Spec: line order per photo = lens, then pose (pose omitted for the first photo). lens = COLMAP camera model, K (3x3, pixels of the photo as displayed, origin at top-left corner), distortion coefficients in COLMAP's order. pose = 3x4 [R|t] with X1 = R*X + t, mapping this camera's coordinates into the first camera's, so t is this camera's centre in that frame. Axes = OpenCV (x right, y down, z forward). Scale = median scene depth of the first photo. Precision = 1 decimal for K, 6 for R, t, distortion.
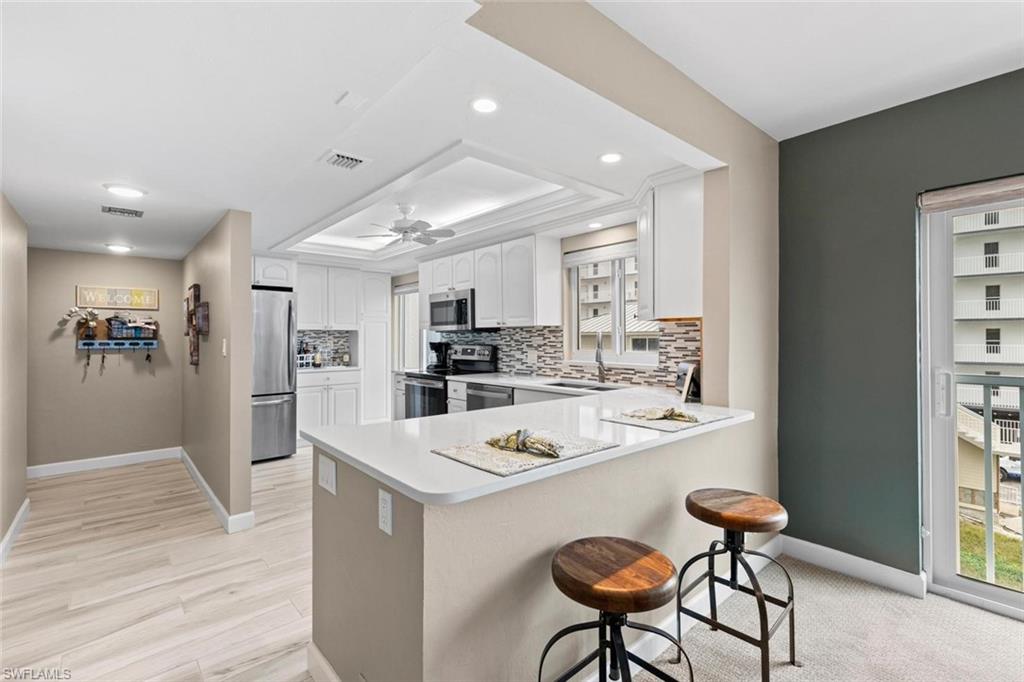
lens RADIAL K [[463.6, 0, 512.5], [0, 463.6, 332.7], [0, 0, 1]] dist [-0.000636, 0.000292]
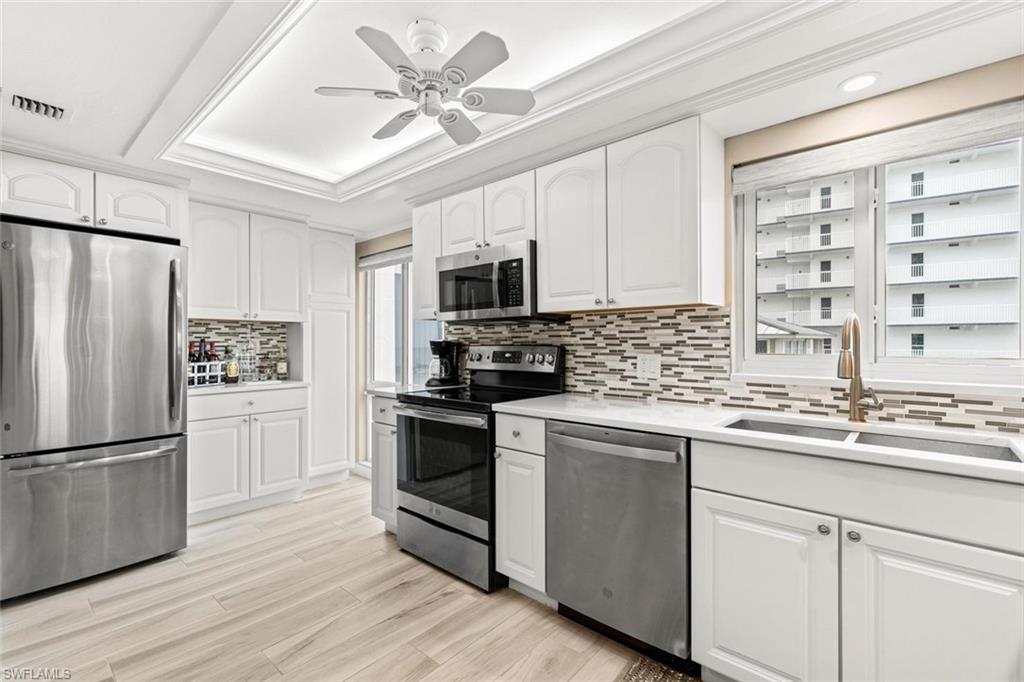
lens RADIAL K [[465.5, 0, 513.8], [0, 465.5, 340.4], [0, 0, 1]] dist [0.002110, 0.000050]
pose [[0.991685, 0.002642, 0.128663, -0.173777], [-0.003446, 0.999976, 0.006029, 0.017930], [-0.128644, -0.006422, 0.991670, 0.452665]]
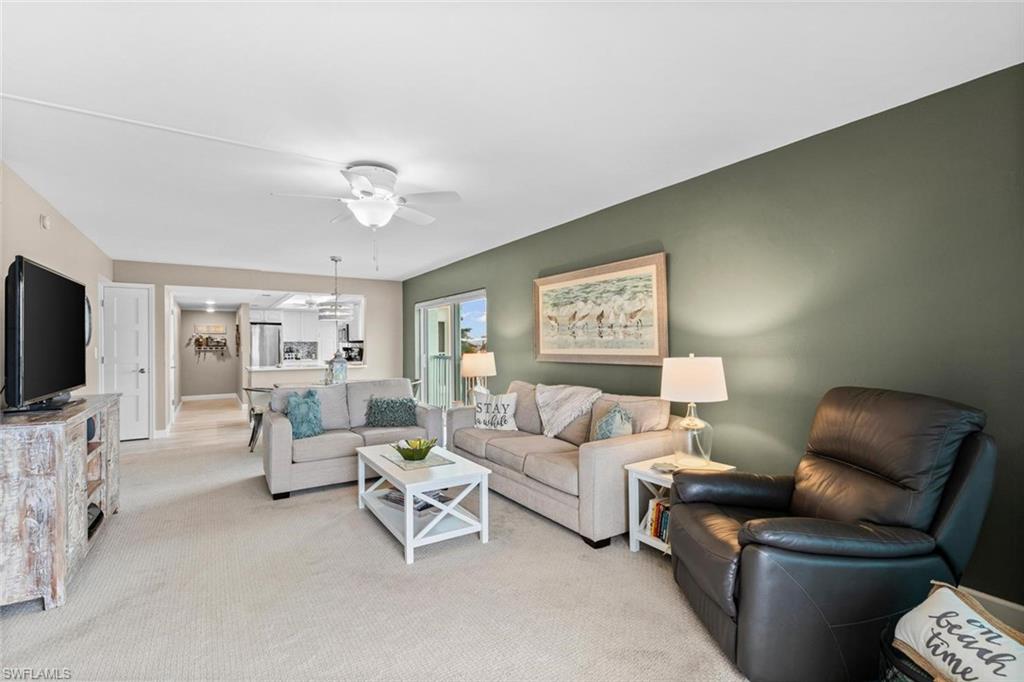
lens RADIAL K [[459.7, 0, 511.6], [0, 459.7, 344.1], [0, 0, 1]] dist [-0.000176, -0.000352]
pose [[0.991153, -0.002964, -0.132689, 1.013883], [0.004187, 0.999951, 0.008934, -0.011890], [0.132656, -0.009410, 0.991117, -1.155859]]
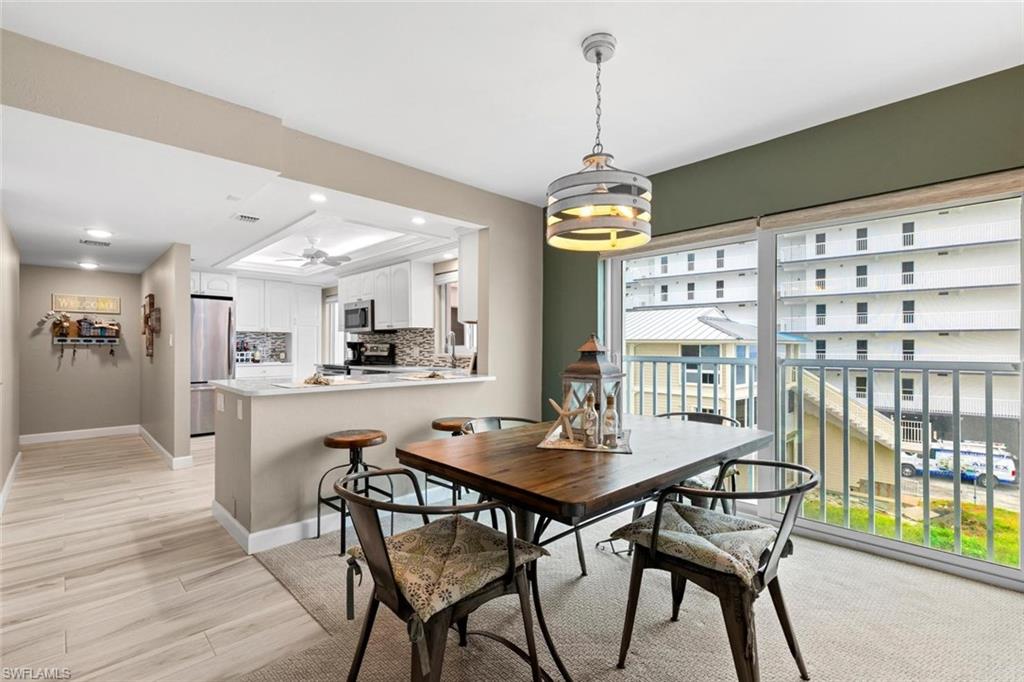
lens RADIAL K [[459.7, 0, 511.6], [0, 459.7, 344.1], [0, 0, 1]] dist [-0.000176, -0.000352]
pose [[0.998290, 0.005445, 0.058202, 0.224587], [-0.005693, 0.999975, 0.004096, 0.021701], [-0.058178, -0.004420, 0.998296, -0.307966]]
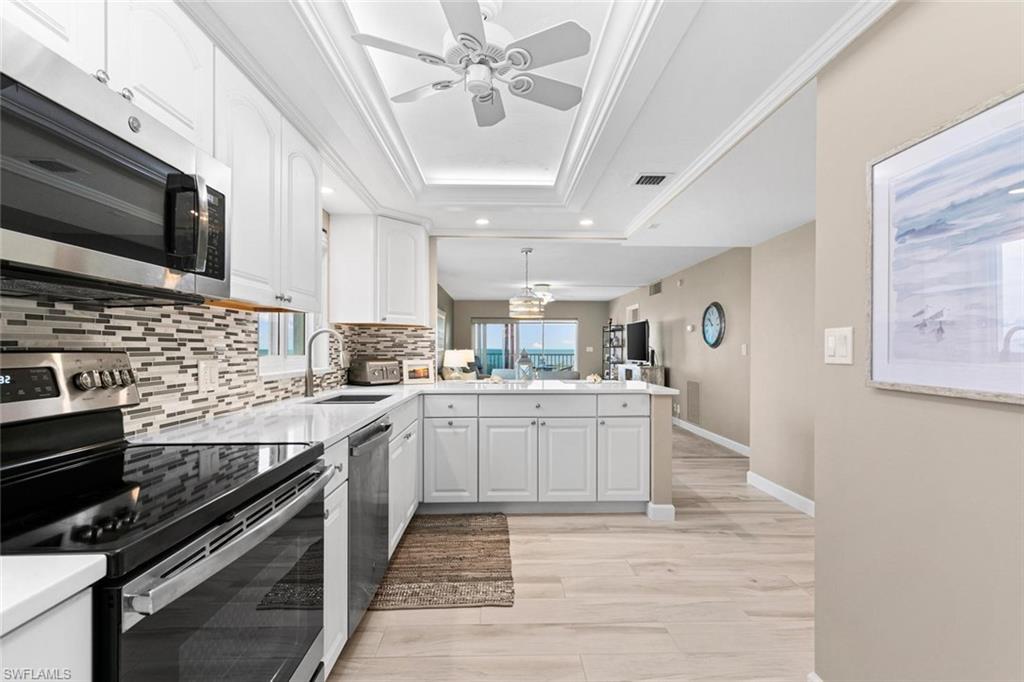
lens RADIAL K [[476.6, 0, 513.6], [0, 476.6, 352.1], [0, 0, 1]] dist [0.001550, 0.000286]
pose [[-0.776219, -0.005254, 0.630442, -0.434817], [-0.008629, 0.999960, -0.002291, 0.026842], [-0.630405, -0.007218, -0.776233, 1.101214]]
